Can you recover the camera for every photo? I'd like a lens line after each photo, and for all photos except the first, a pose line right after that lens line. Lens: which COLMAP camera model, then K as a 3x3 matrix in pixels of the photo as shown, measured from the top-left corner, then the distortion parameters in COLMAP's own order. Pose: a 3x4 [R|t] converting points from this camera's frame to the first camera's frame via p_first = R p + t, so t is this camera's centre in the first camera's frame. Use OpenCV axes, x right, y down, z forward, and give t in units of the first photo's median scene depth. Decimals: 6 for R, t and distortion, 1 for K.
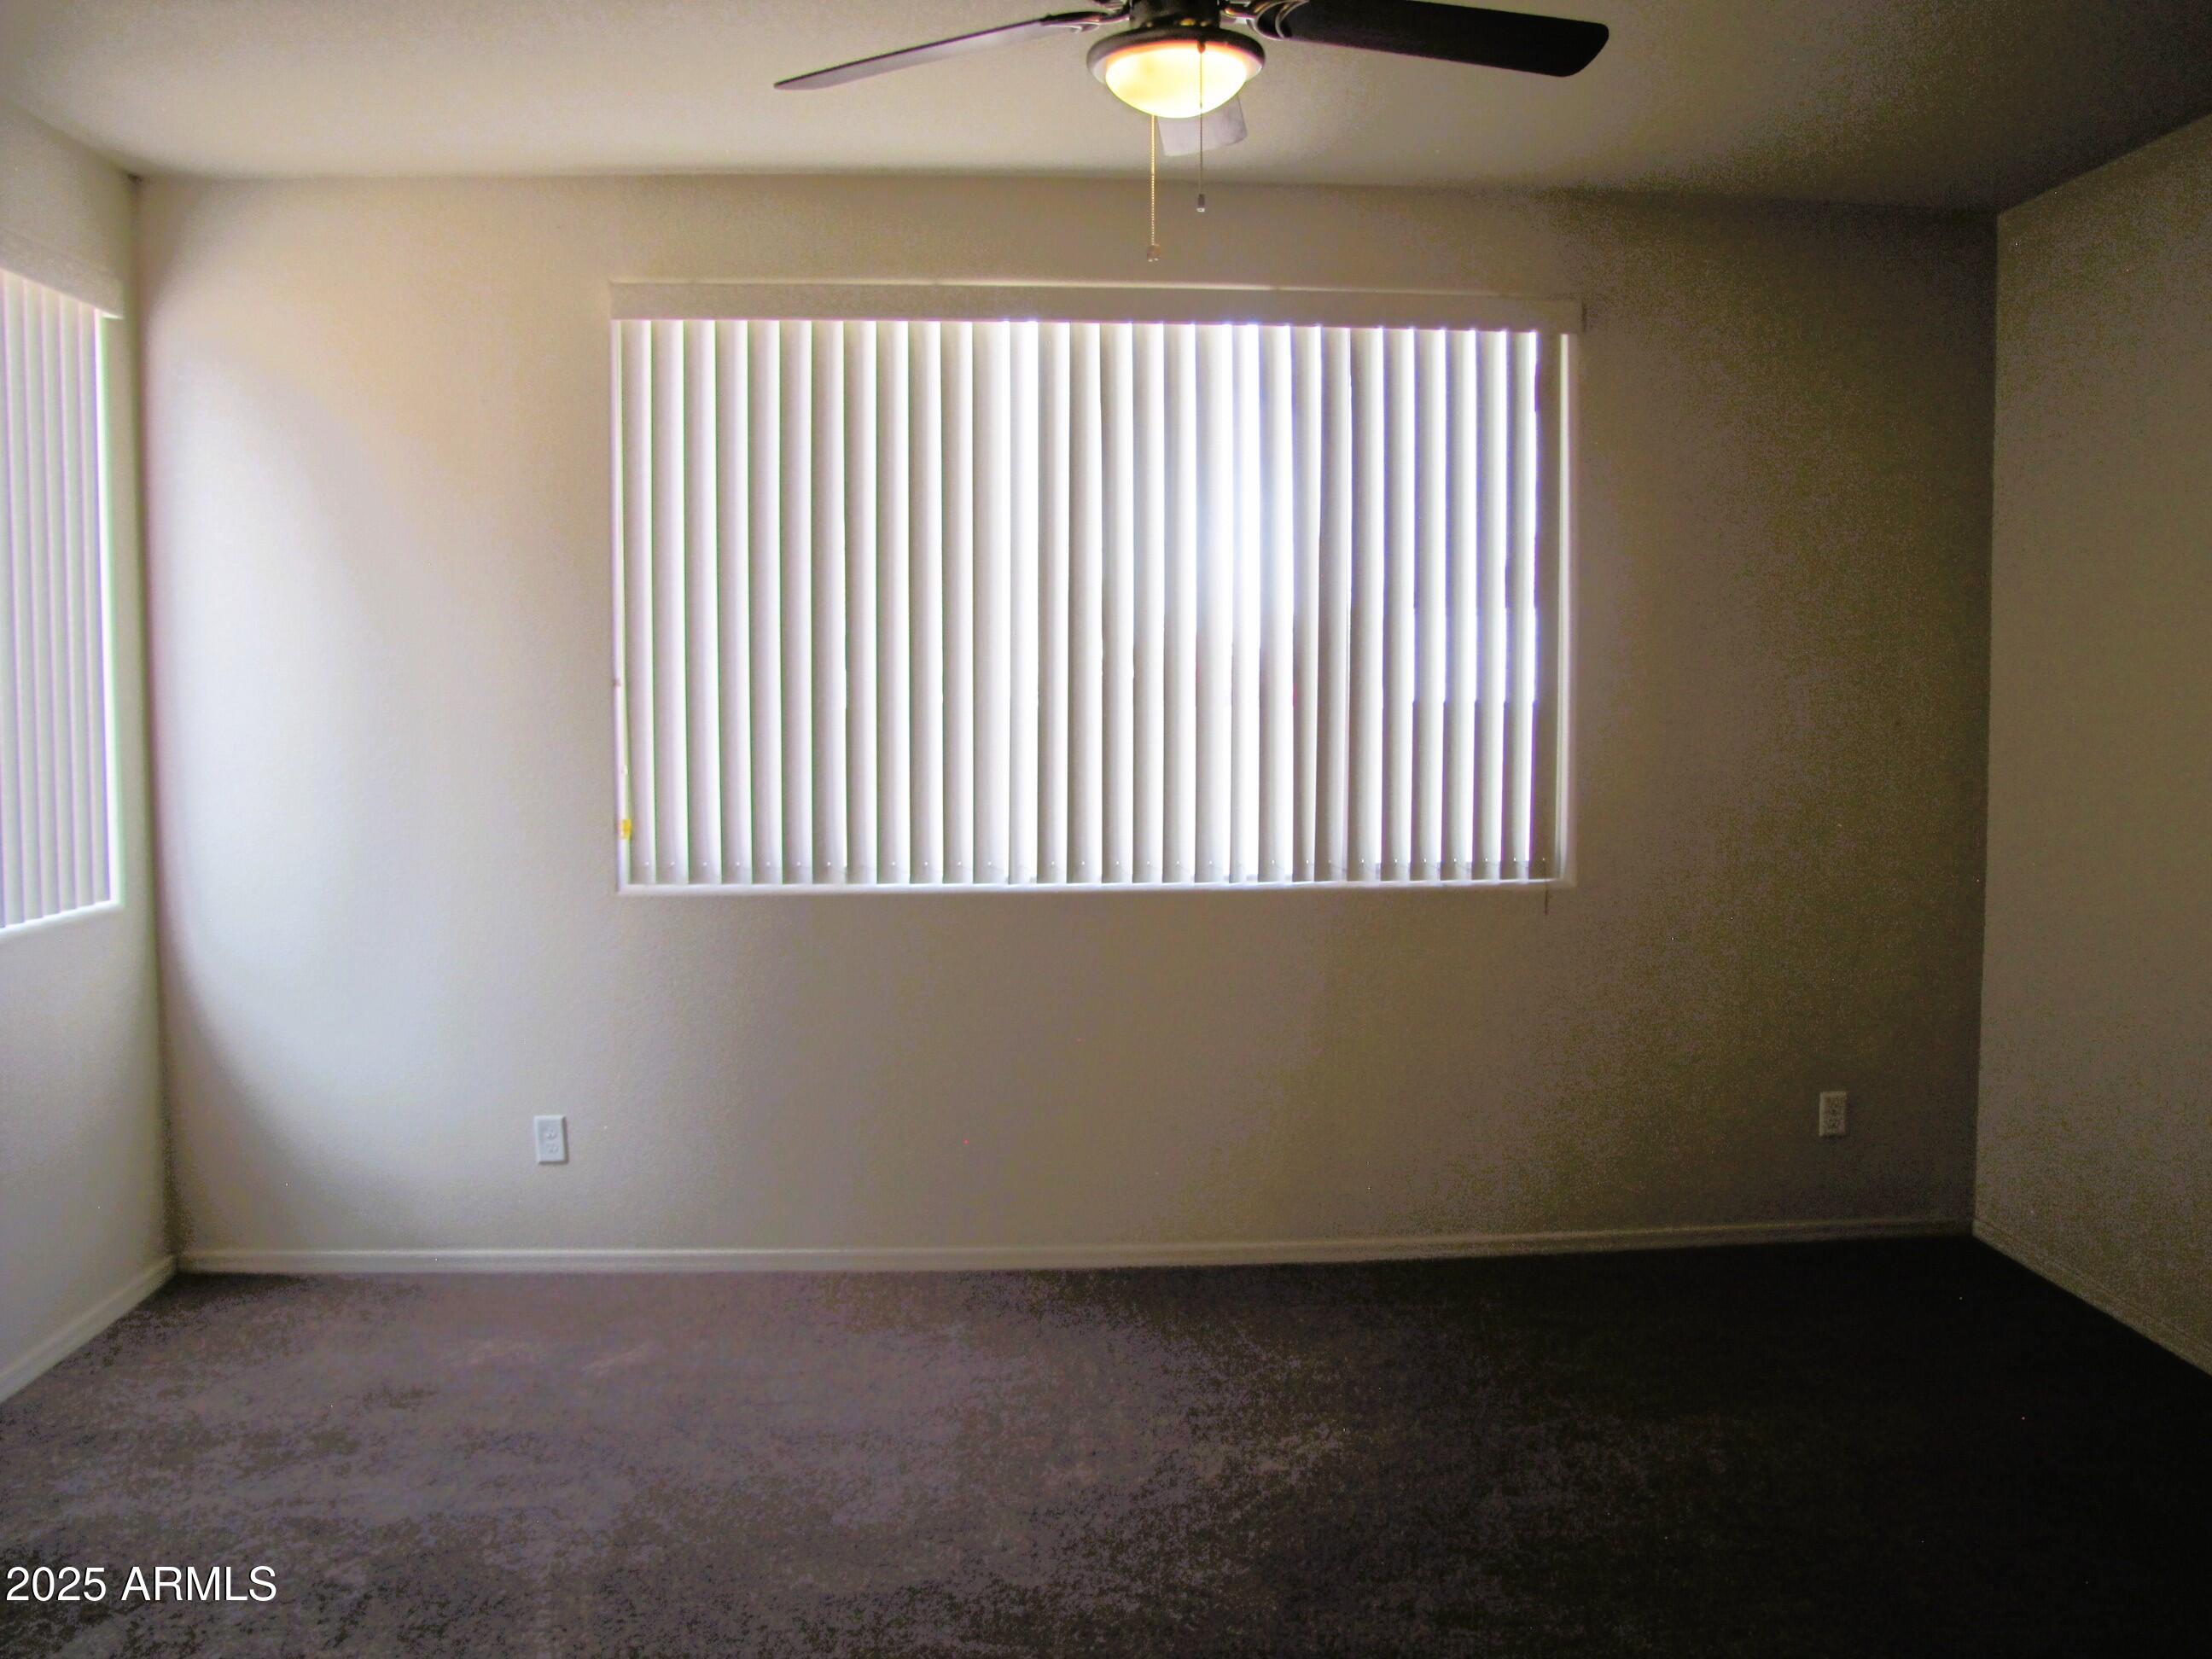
lens RADIAL K [[1872.6, 0, 1112.9], [0, 1872.6, 835.8], [0, 0, 1]] dist [-0.149166, 0.116147]
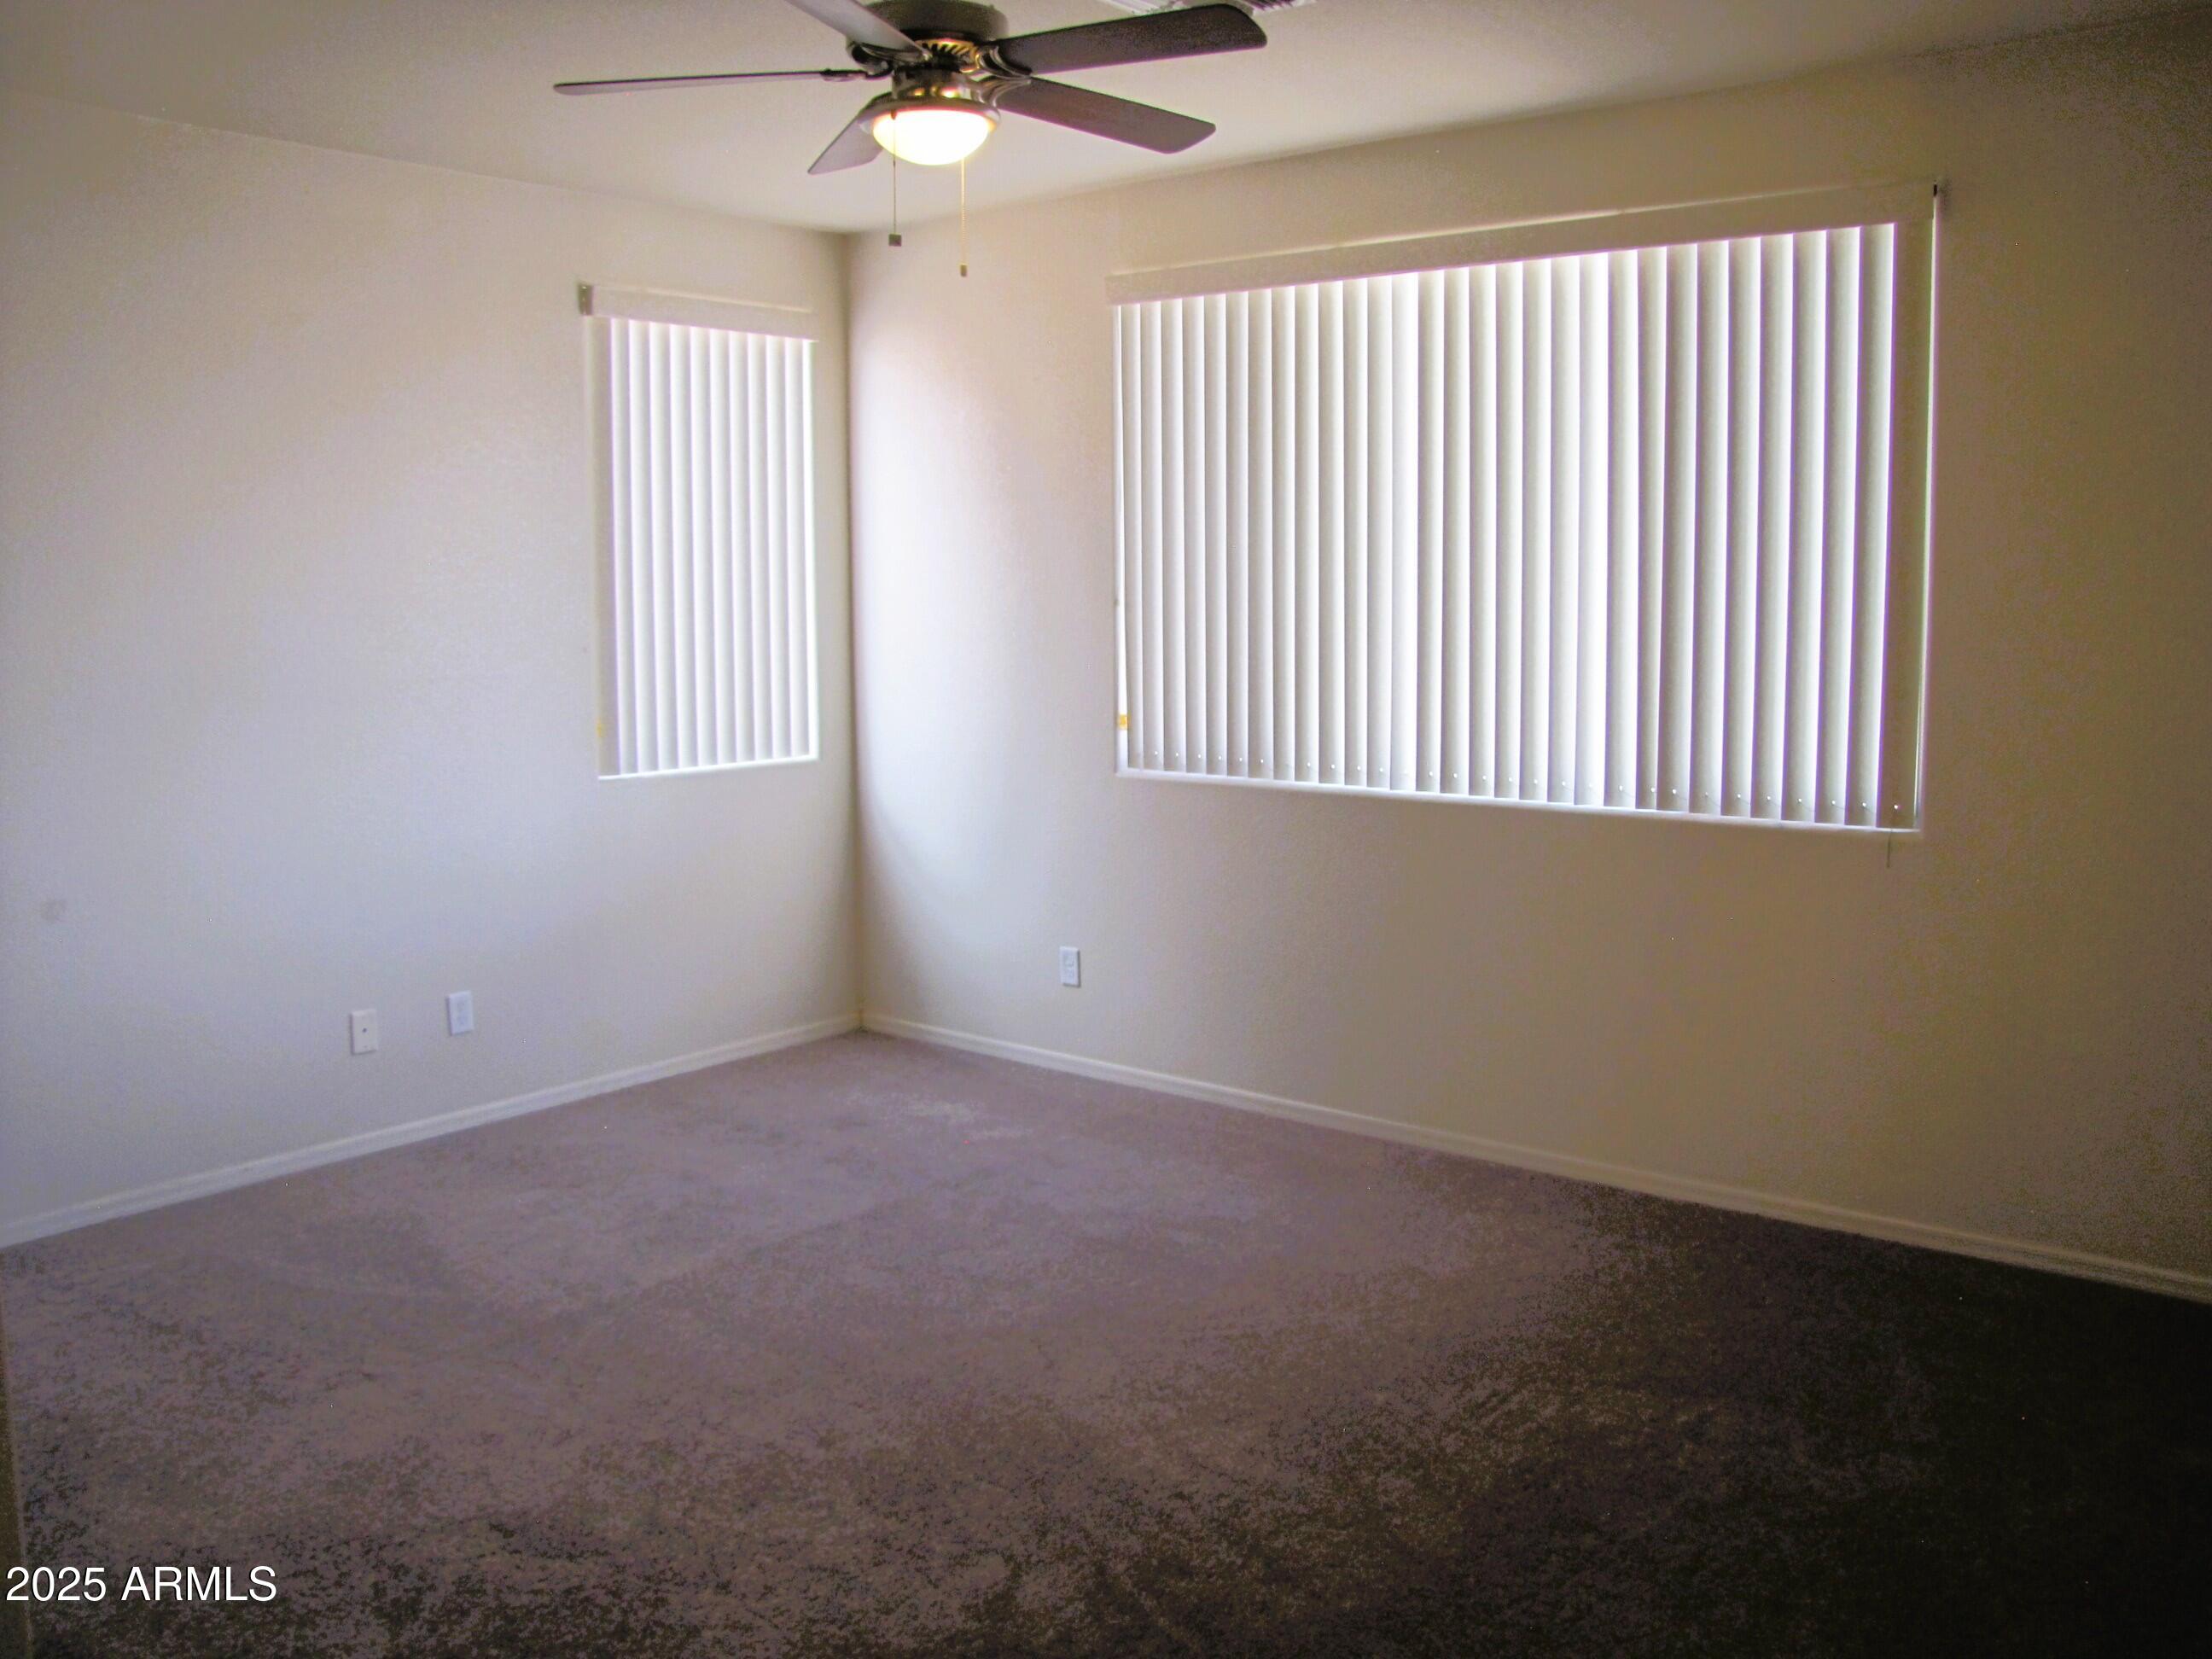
lens RADIAL K [[1872.6, 0, 1114.2], [0, 1872.6, 828.4], [0, 0, 1]] dist [-0.149166, 0.116147]
pose [[0.732504, 0.085636, -0.675355, 0.569595], [-0.054641, 0.996252, 0.067062, -0.016169], [0.678566, -0.012221, 0.734438, 0.085180]]
